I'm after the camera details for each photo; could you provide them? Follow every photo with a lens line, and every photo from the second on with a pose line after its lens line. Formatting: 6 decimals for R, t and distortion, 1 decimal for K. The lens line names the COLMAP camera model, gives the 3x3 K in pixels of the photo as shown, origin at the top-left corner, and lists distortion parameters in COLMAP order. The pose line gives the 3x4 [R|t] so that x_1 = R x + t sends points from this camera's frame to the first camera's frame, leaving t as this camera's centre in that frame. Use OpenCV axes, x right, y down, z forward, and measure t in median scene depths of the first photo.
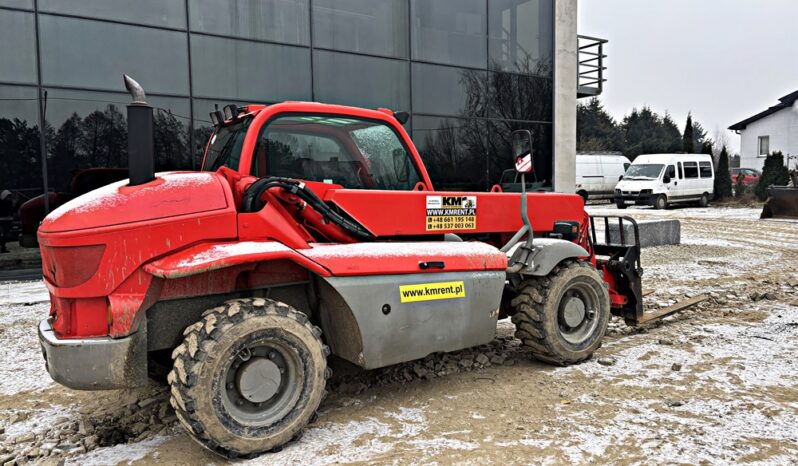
lens RADIAL K [[598.6, 0, 410.1], [0, 598.6, 236.8], [0, 0, 1]] dist [0.057413, -0.068091]
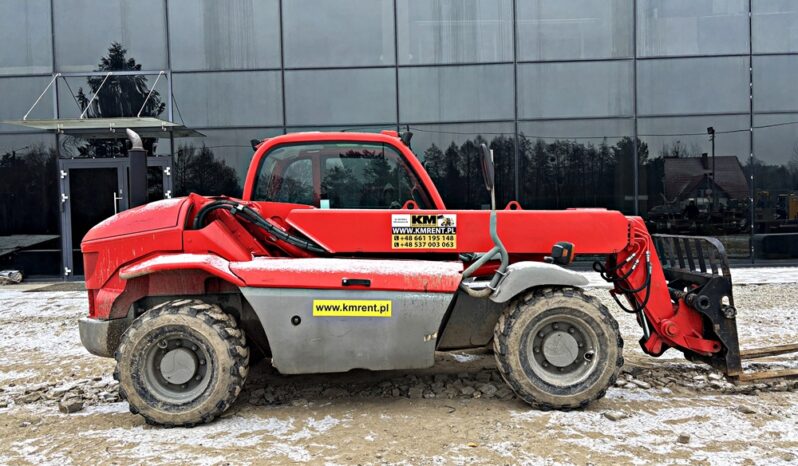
lens RADIAL K [[602.0, 0, 399.0], [0, 602.0, 233.0], [0, 0, 1]] dist [0.056992, -0.071345]
pose [[0.824596, 0.016274, -0.565488, 0.637718], [-0.030289, 0.999422, -0.015404, -0.022423], [0.564911, 0.029830, 0.824613, 0.174136]]
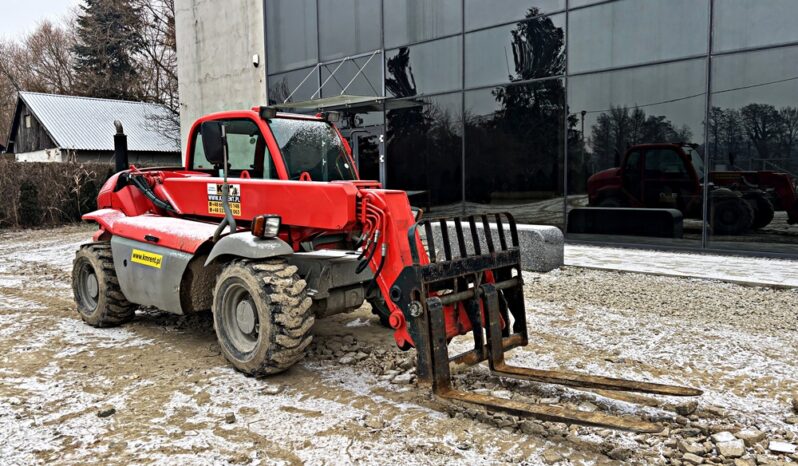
lens RADIAL K [[607.3, 0, 399.0], [0, 607.3, 233.0], [0, 0, 1]] dist [0.060251, -0.070924]
pose [[0.229868, 0.101575, -0.967907, 1.339088], [-0.056885, 0.994241, 0.090828, -0.106294], [0.971558, 0.034181, 0.234322, 1.129633]]
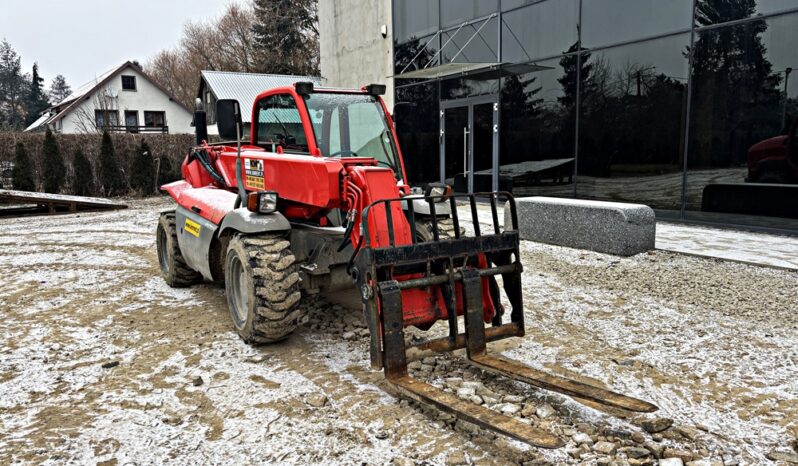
lens RADIAL K [[606.8, 0, 396.0], [0, 606.8, 245.6], [0, 0, 1]] dist [0.060396, -0.071642]
pose [[-0.055015, 0.174063, -0.983197, 1.334209], [-0.051871, 0.982860, 0.176906, -0.135706], [0.997137, 0.060732, -0.045043, 1.434191]]
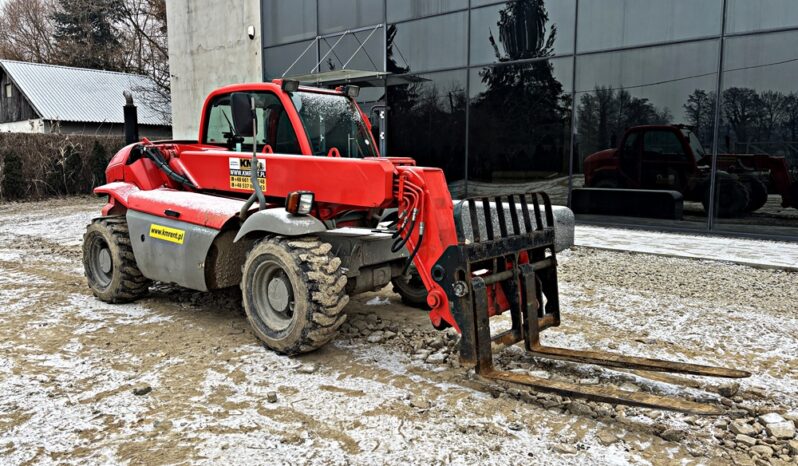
lens RADIAL K [[607.3, 0, 399.0], [0, 607.3, 233.0], [0, 0, 1]] dist [0.060251, -0.070924]
pose [[0.258168, 0.139228, -0.956015, 1.300457], [-0.073272, 0.989533, 0.124323, -0.098646], [0.963318, 0.037953, 0.265667, 1.046144]]
